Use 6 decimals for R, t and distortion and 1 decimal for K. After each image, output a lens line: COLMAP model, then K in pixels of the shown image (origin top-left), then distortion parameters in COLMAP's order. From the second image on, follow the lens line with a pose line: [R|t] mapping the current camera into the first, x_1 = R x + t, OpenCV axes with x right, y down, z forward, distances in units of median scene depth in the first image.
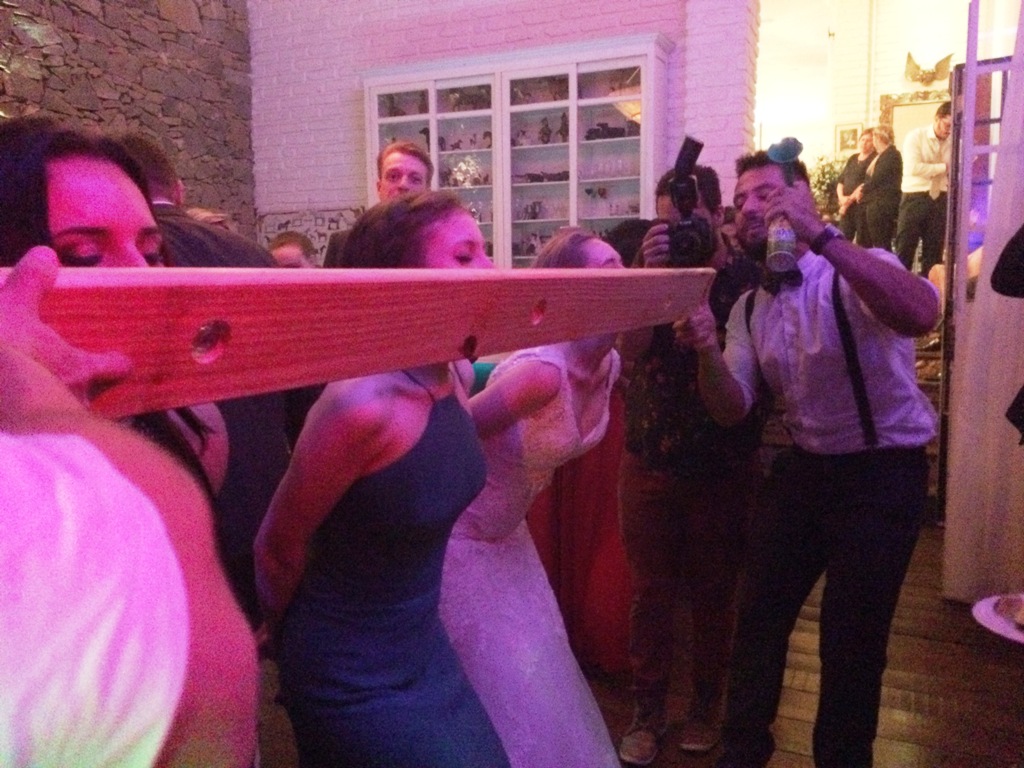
lens RADIAL K [[870.3, 0, 514.7], [0, 870.3, 389.5], [0, 0, 1]] dist [0.079121, -0.119205]
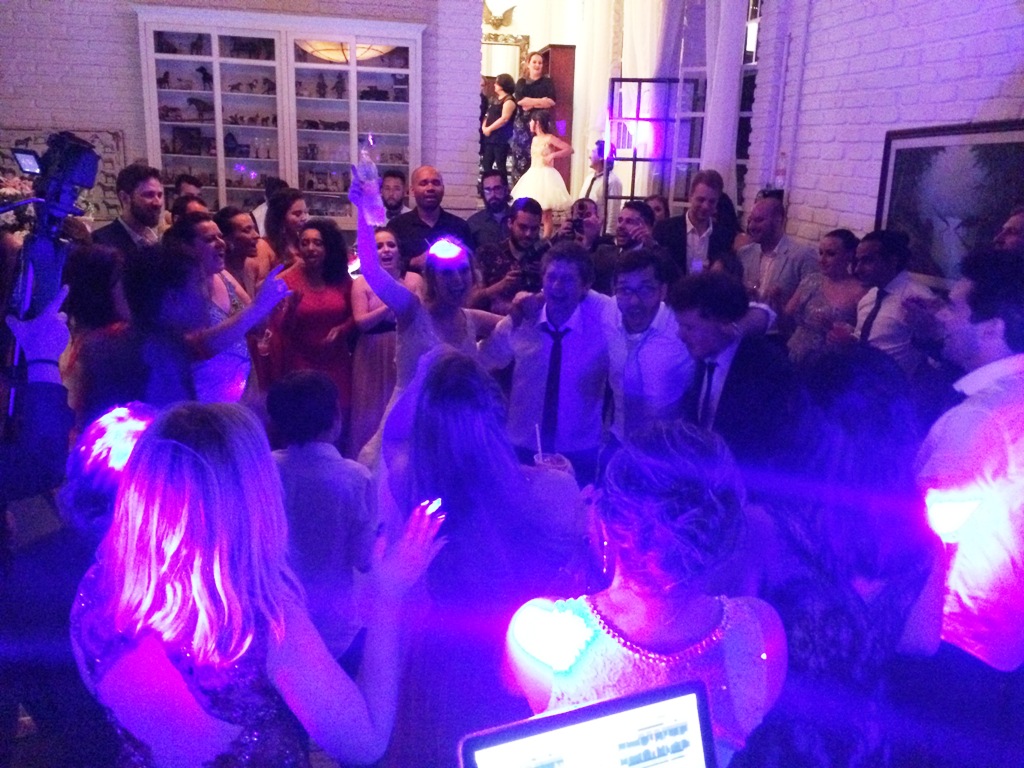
lens RADIAL K [[870.3, 0, 513.2], [0, 870.3, 381.0], [0, 0, 1]] dist [0.079121, -0.119205]
pose [[0.835499, -0.099778, 0.540357, -0.425938], [0.021522, 0.988563, 0.149263, -0.066796], [-0.549070, -0.113079, 0.828091, -0.183703]]
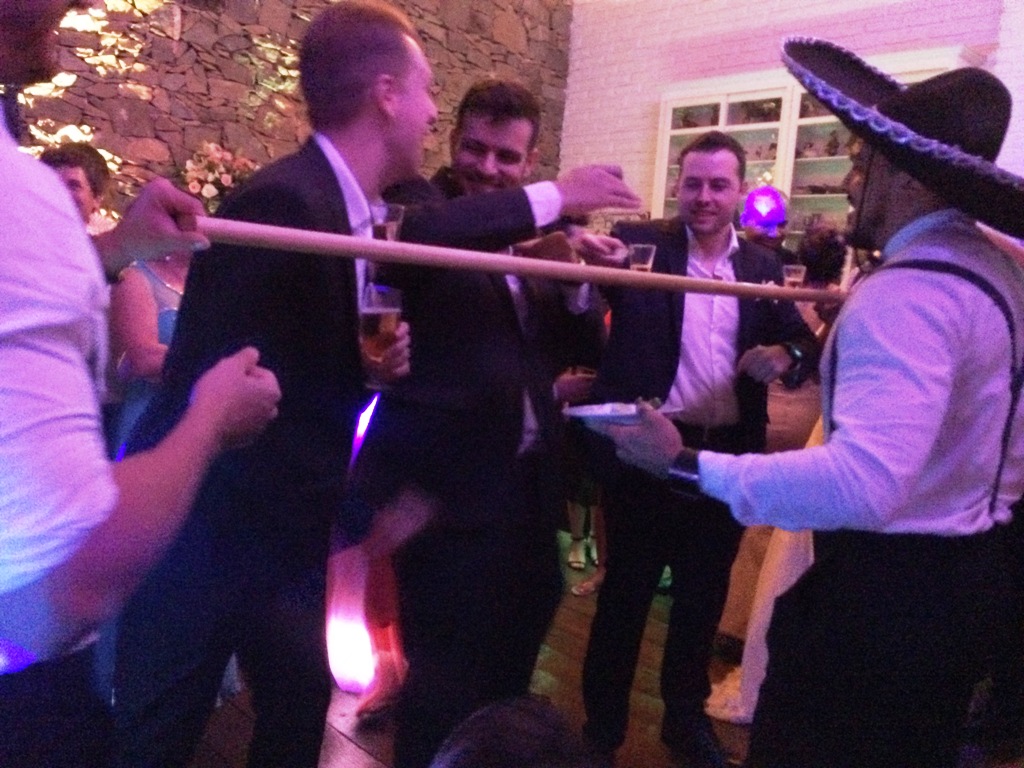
lens RADIAL K [[870.3, 0, 508.5], [0, 870.3, 387.9], [0, 0, 1]] dist [0.079121, -0.119205]
pose [[0.931587, 0.114618, -0.344976, 0.066524], [-0.118152, 0.992936, 0.010840, 0.013817], [0.343782, 0.030661, 0.938549, -0.059605]]
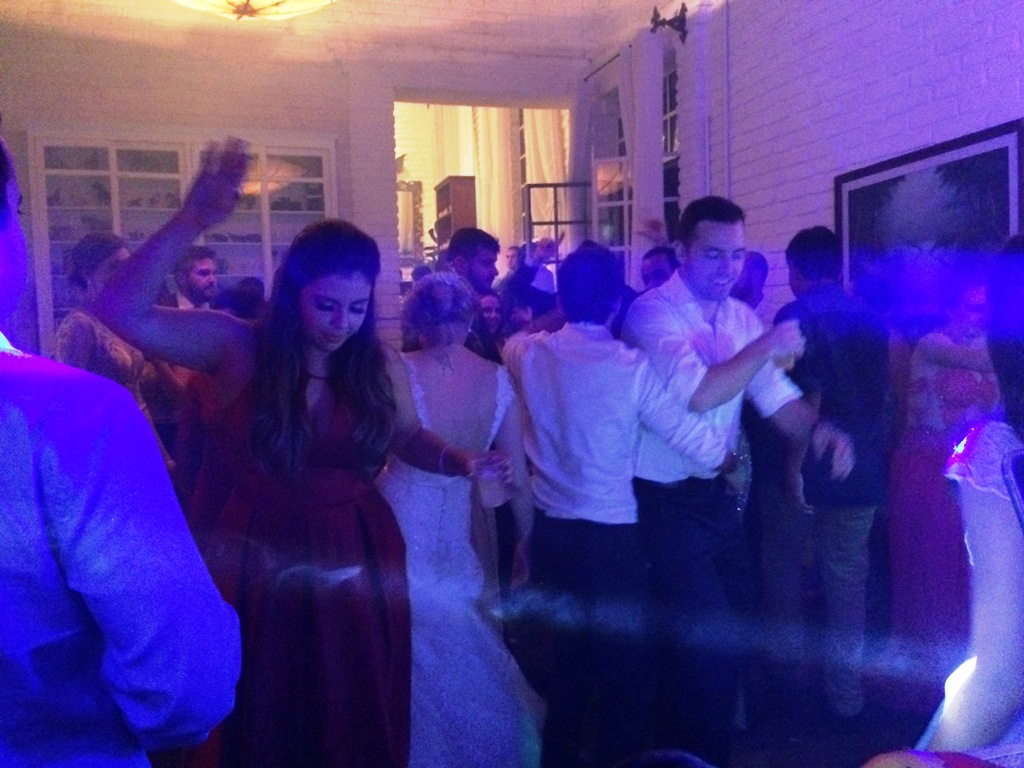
lens RADIAL K [[870.3, 0, 513.8], [0, 870.3, 385.6], [0, 0, 1]] dist [0.079121, -0.119205]
pose [[0.751111, -0.056599, 0.657745, -0.441836], [0.098633, 0.994757, -0.027035, 0.014567], [-0.652766, 0.085181, 0.752755, -0.079421]]
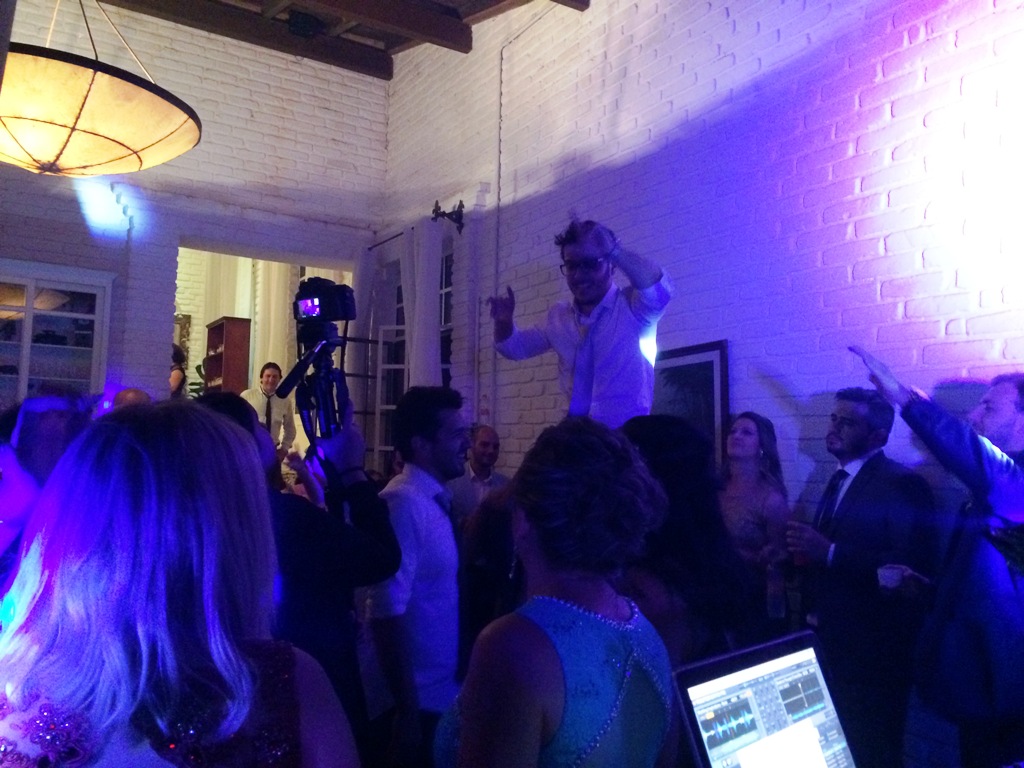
lens RADIAL K [[870.3, 0, 510.5], [0, 870.3, 384.7], [0, 0, 1]] dist [0.079121, -0.119205]
pose [[0.549110, 0.098968, 0.829870, -0.496384], [0.069276, 0.984157, -0.163207, -0.000907], [-0.832874, 0.147108, 0.533554, -0.112067]]
